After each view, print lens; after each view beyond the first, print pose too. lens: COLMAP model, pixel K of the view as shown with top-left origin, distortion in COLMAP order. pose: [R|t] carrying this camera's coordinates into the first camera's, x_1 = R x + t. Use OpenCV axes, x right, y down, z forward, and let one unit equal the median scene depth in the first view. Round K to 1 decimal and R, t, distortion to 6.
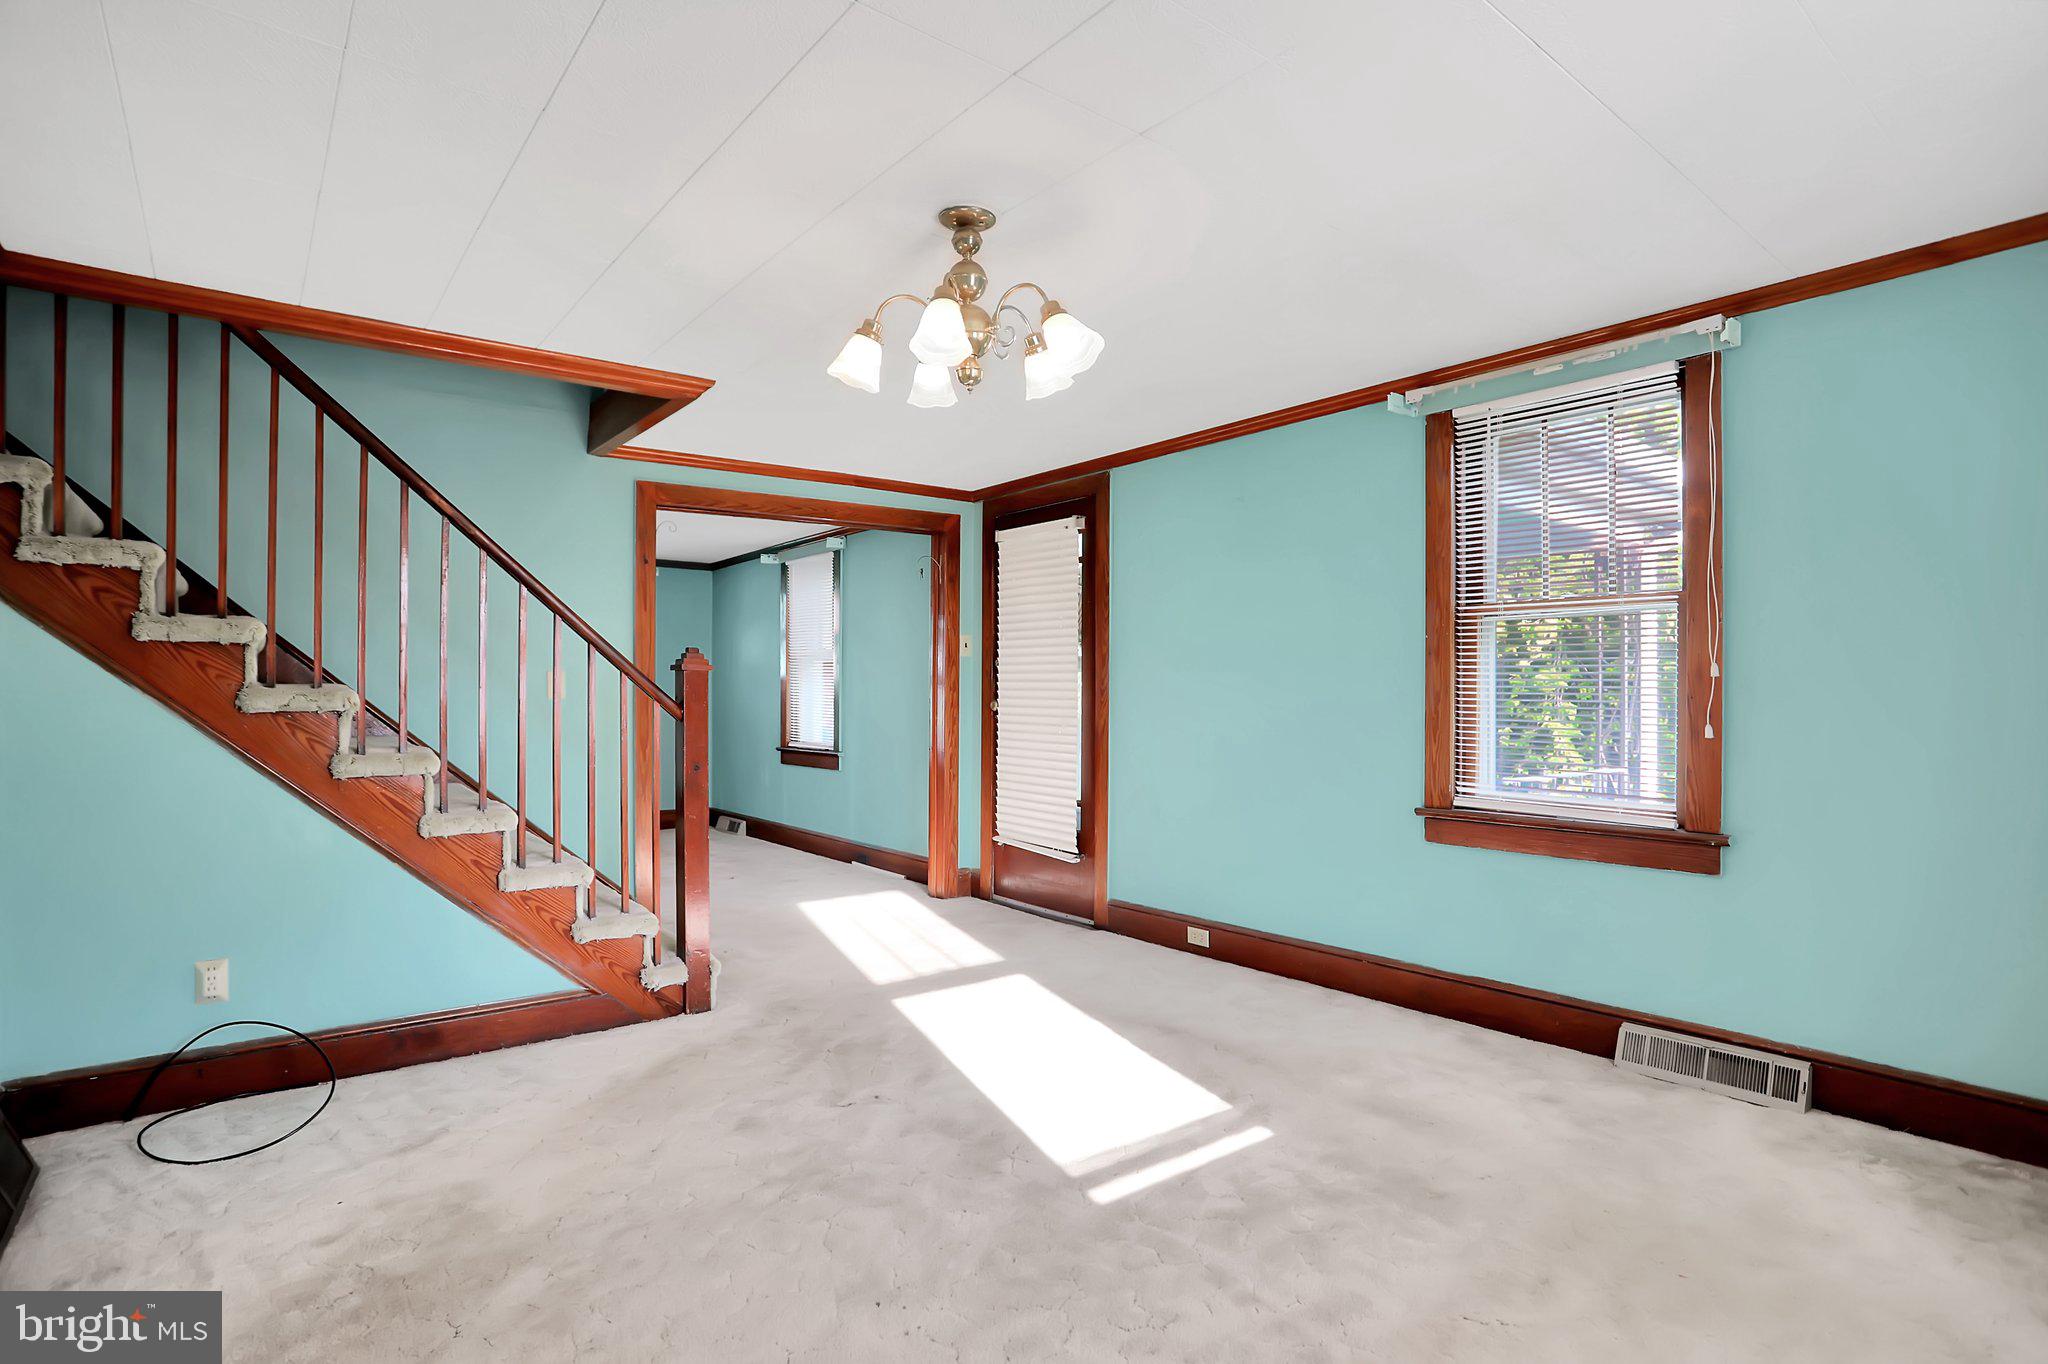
lens RADIAL K [[1096.7, 0, 954.3], [0, 1096.7, 710.7], [0, 0, 1]] dist [-0.053079, 0.000620]
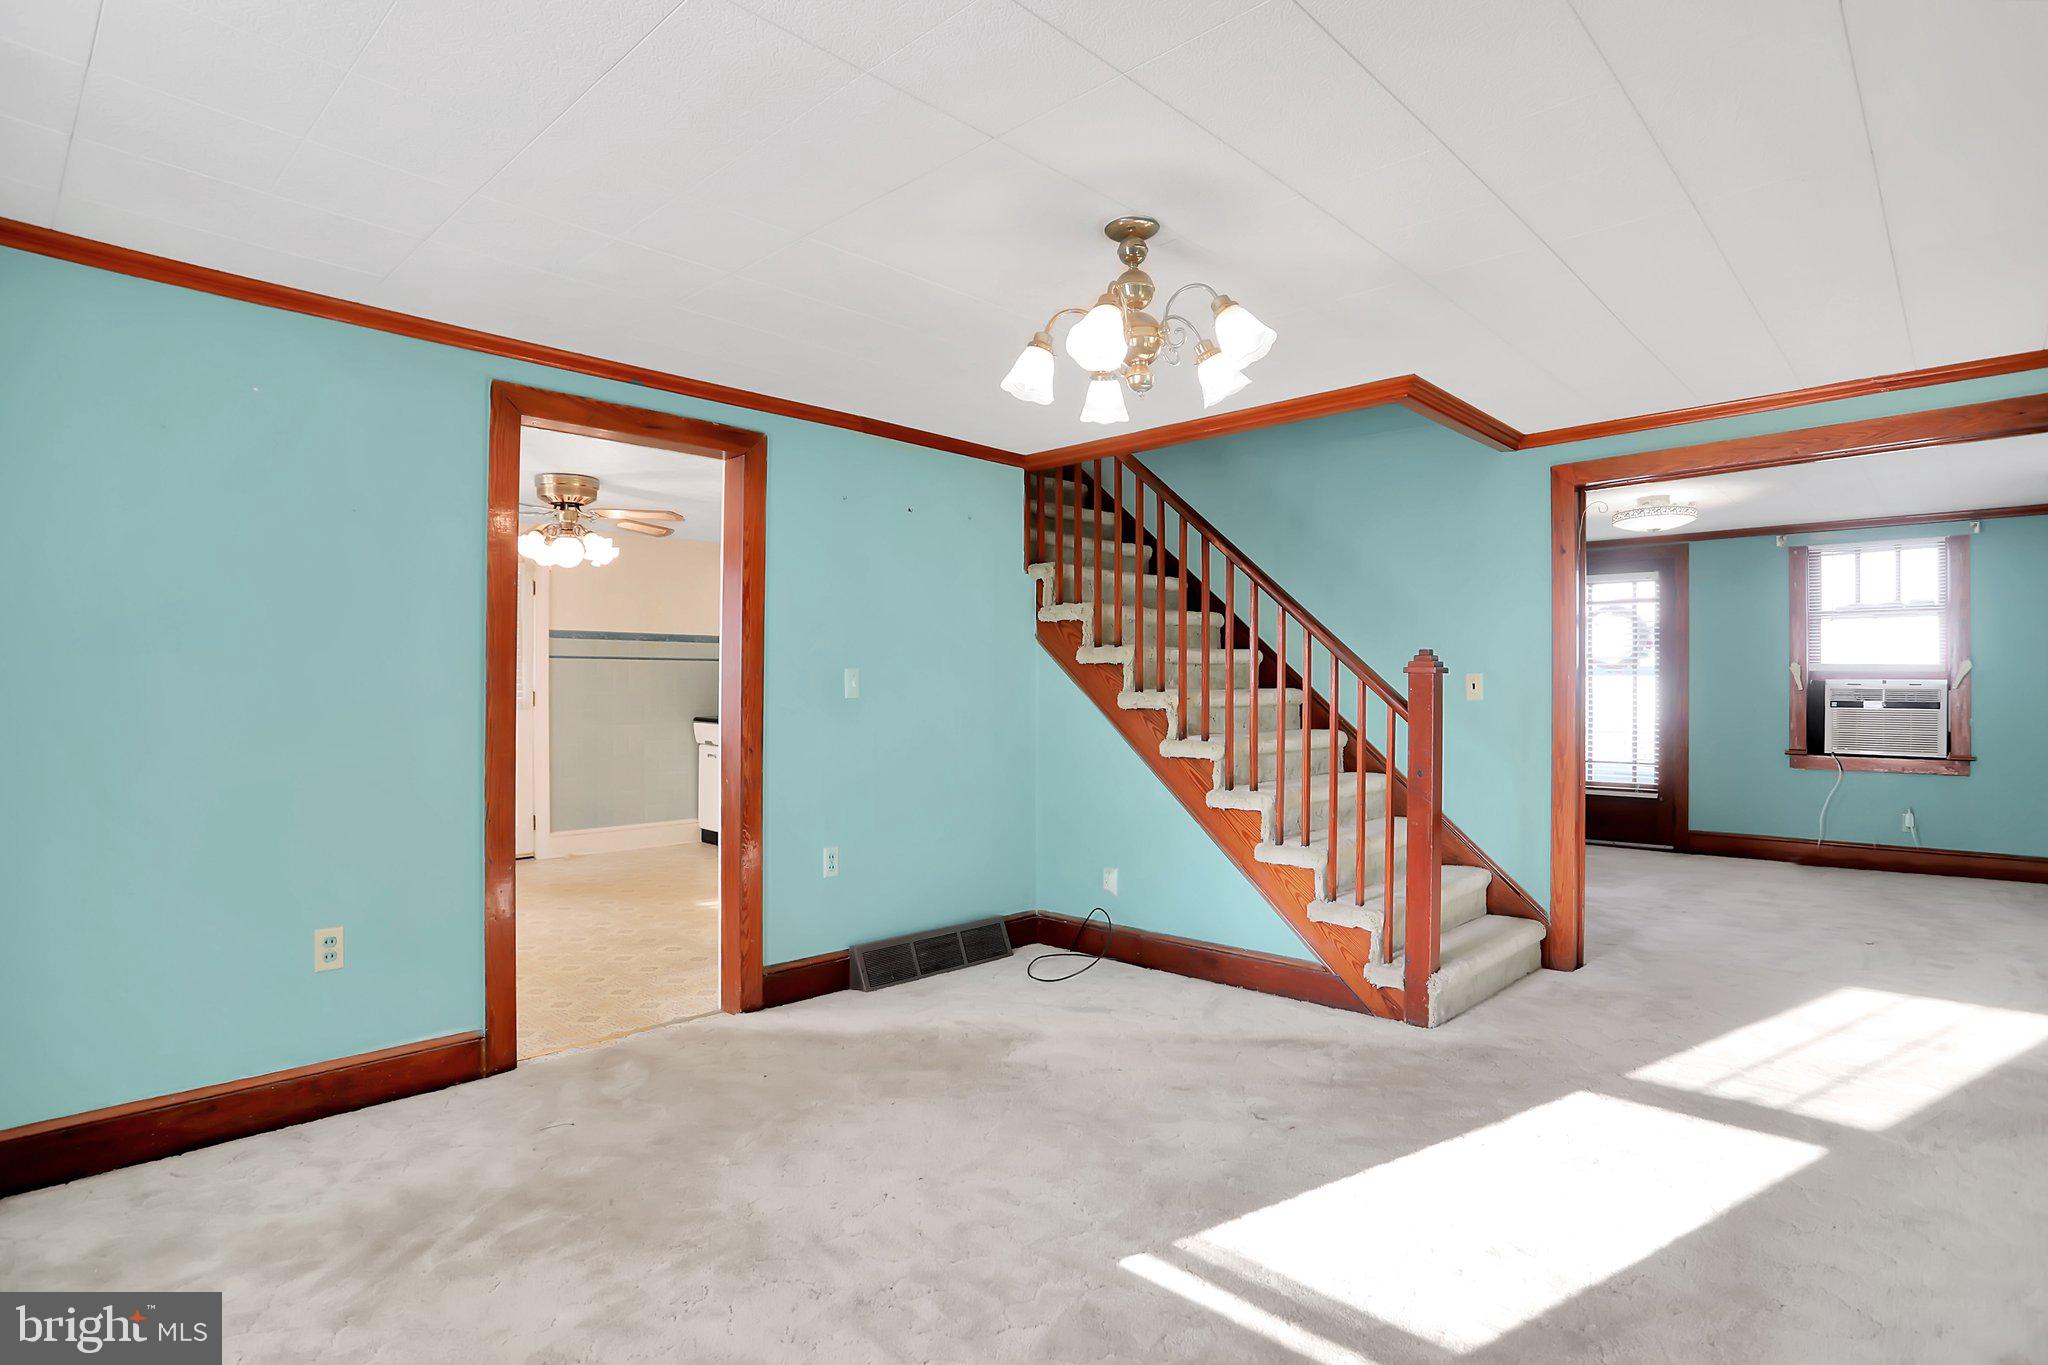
lens RADIAL K [[1091.9, 0, 1024.0], [0, 1091.9, 682.5], [0, 0, 1]] dist [-0.037639, 0.001164]
pose [[0.131517, -0.002514, -0.991311, 0.804170], [-0.011525, 0.999925, -0.004065, -0.025605], [0.991247, 0.011960, 0.131478, 0.616491]]
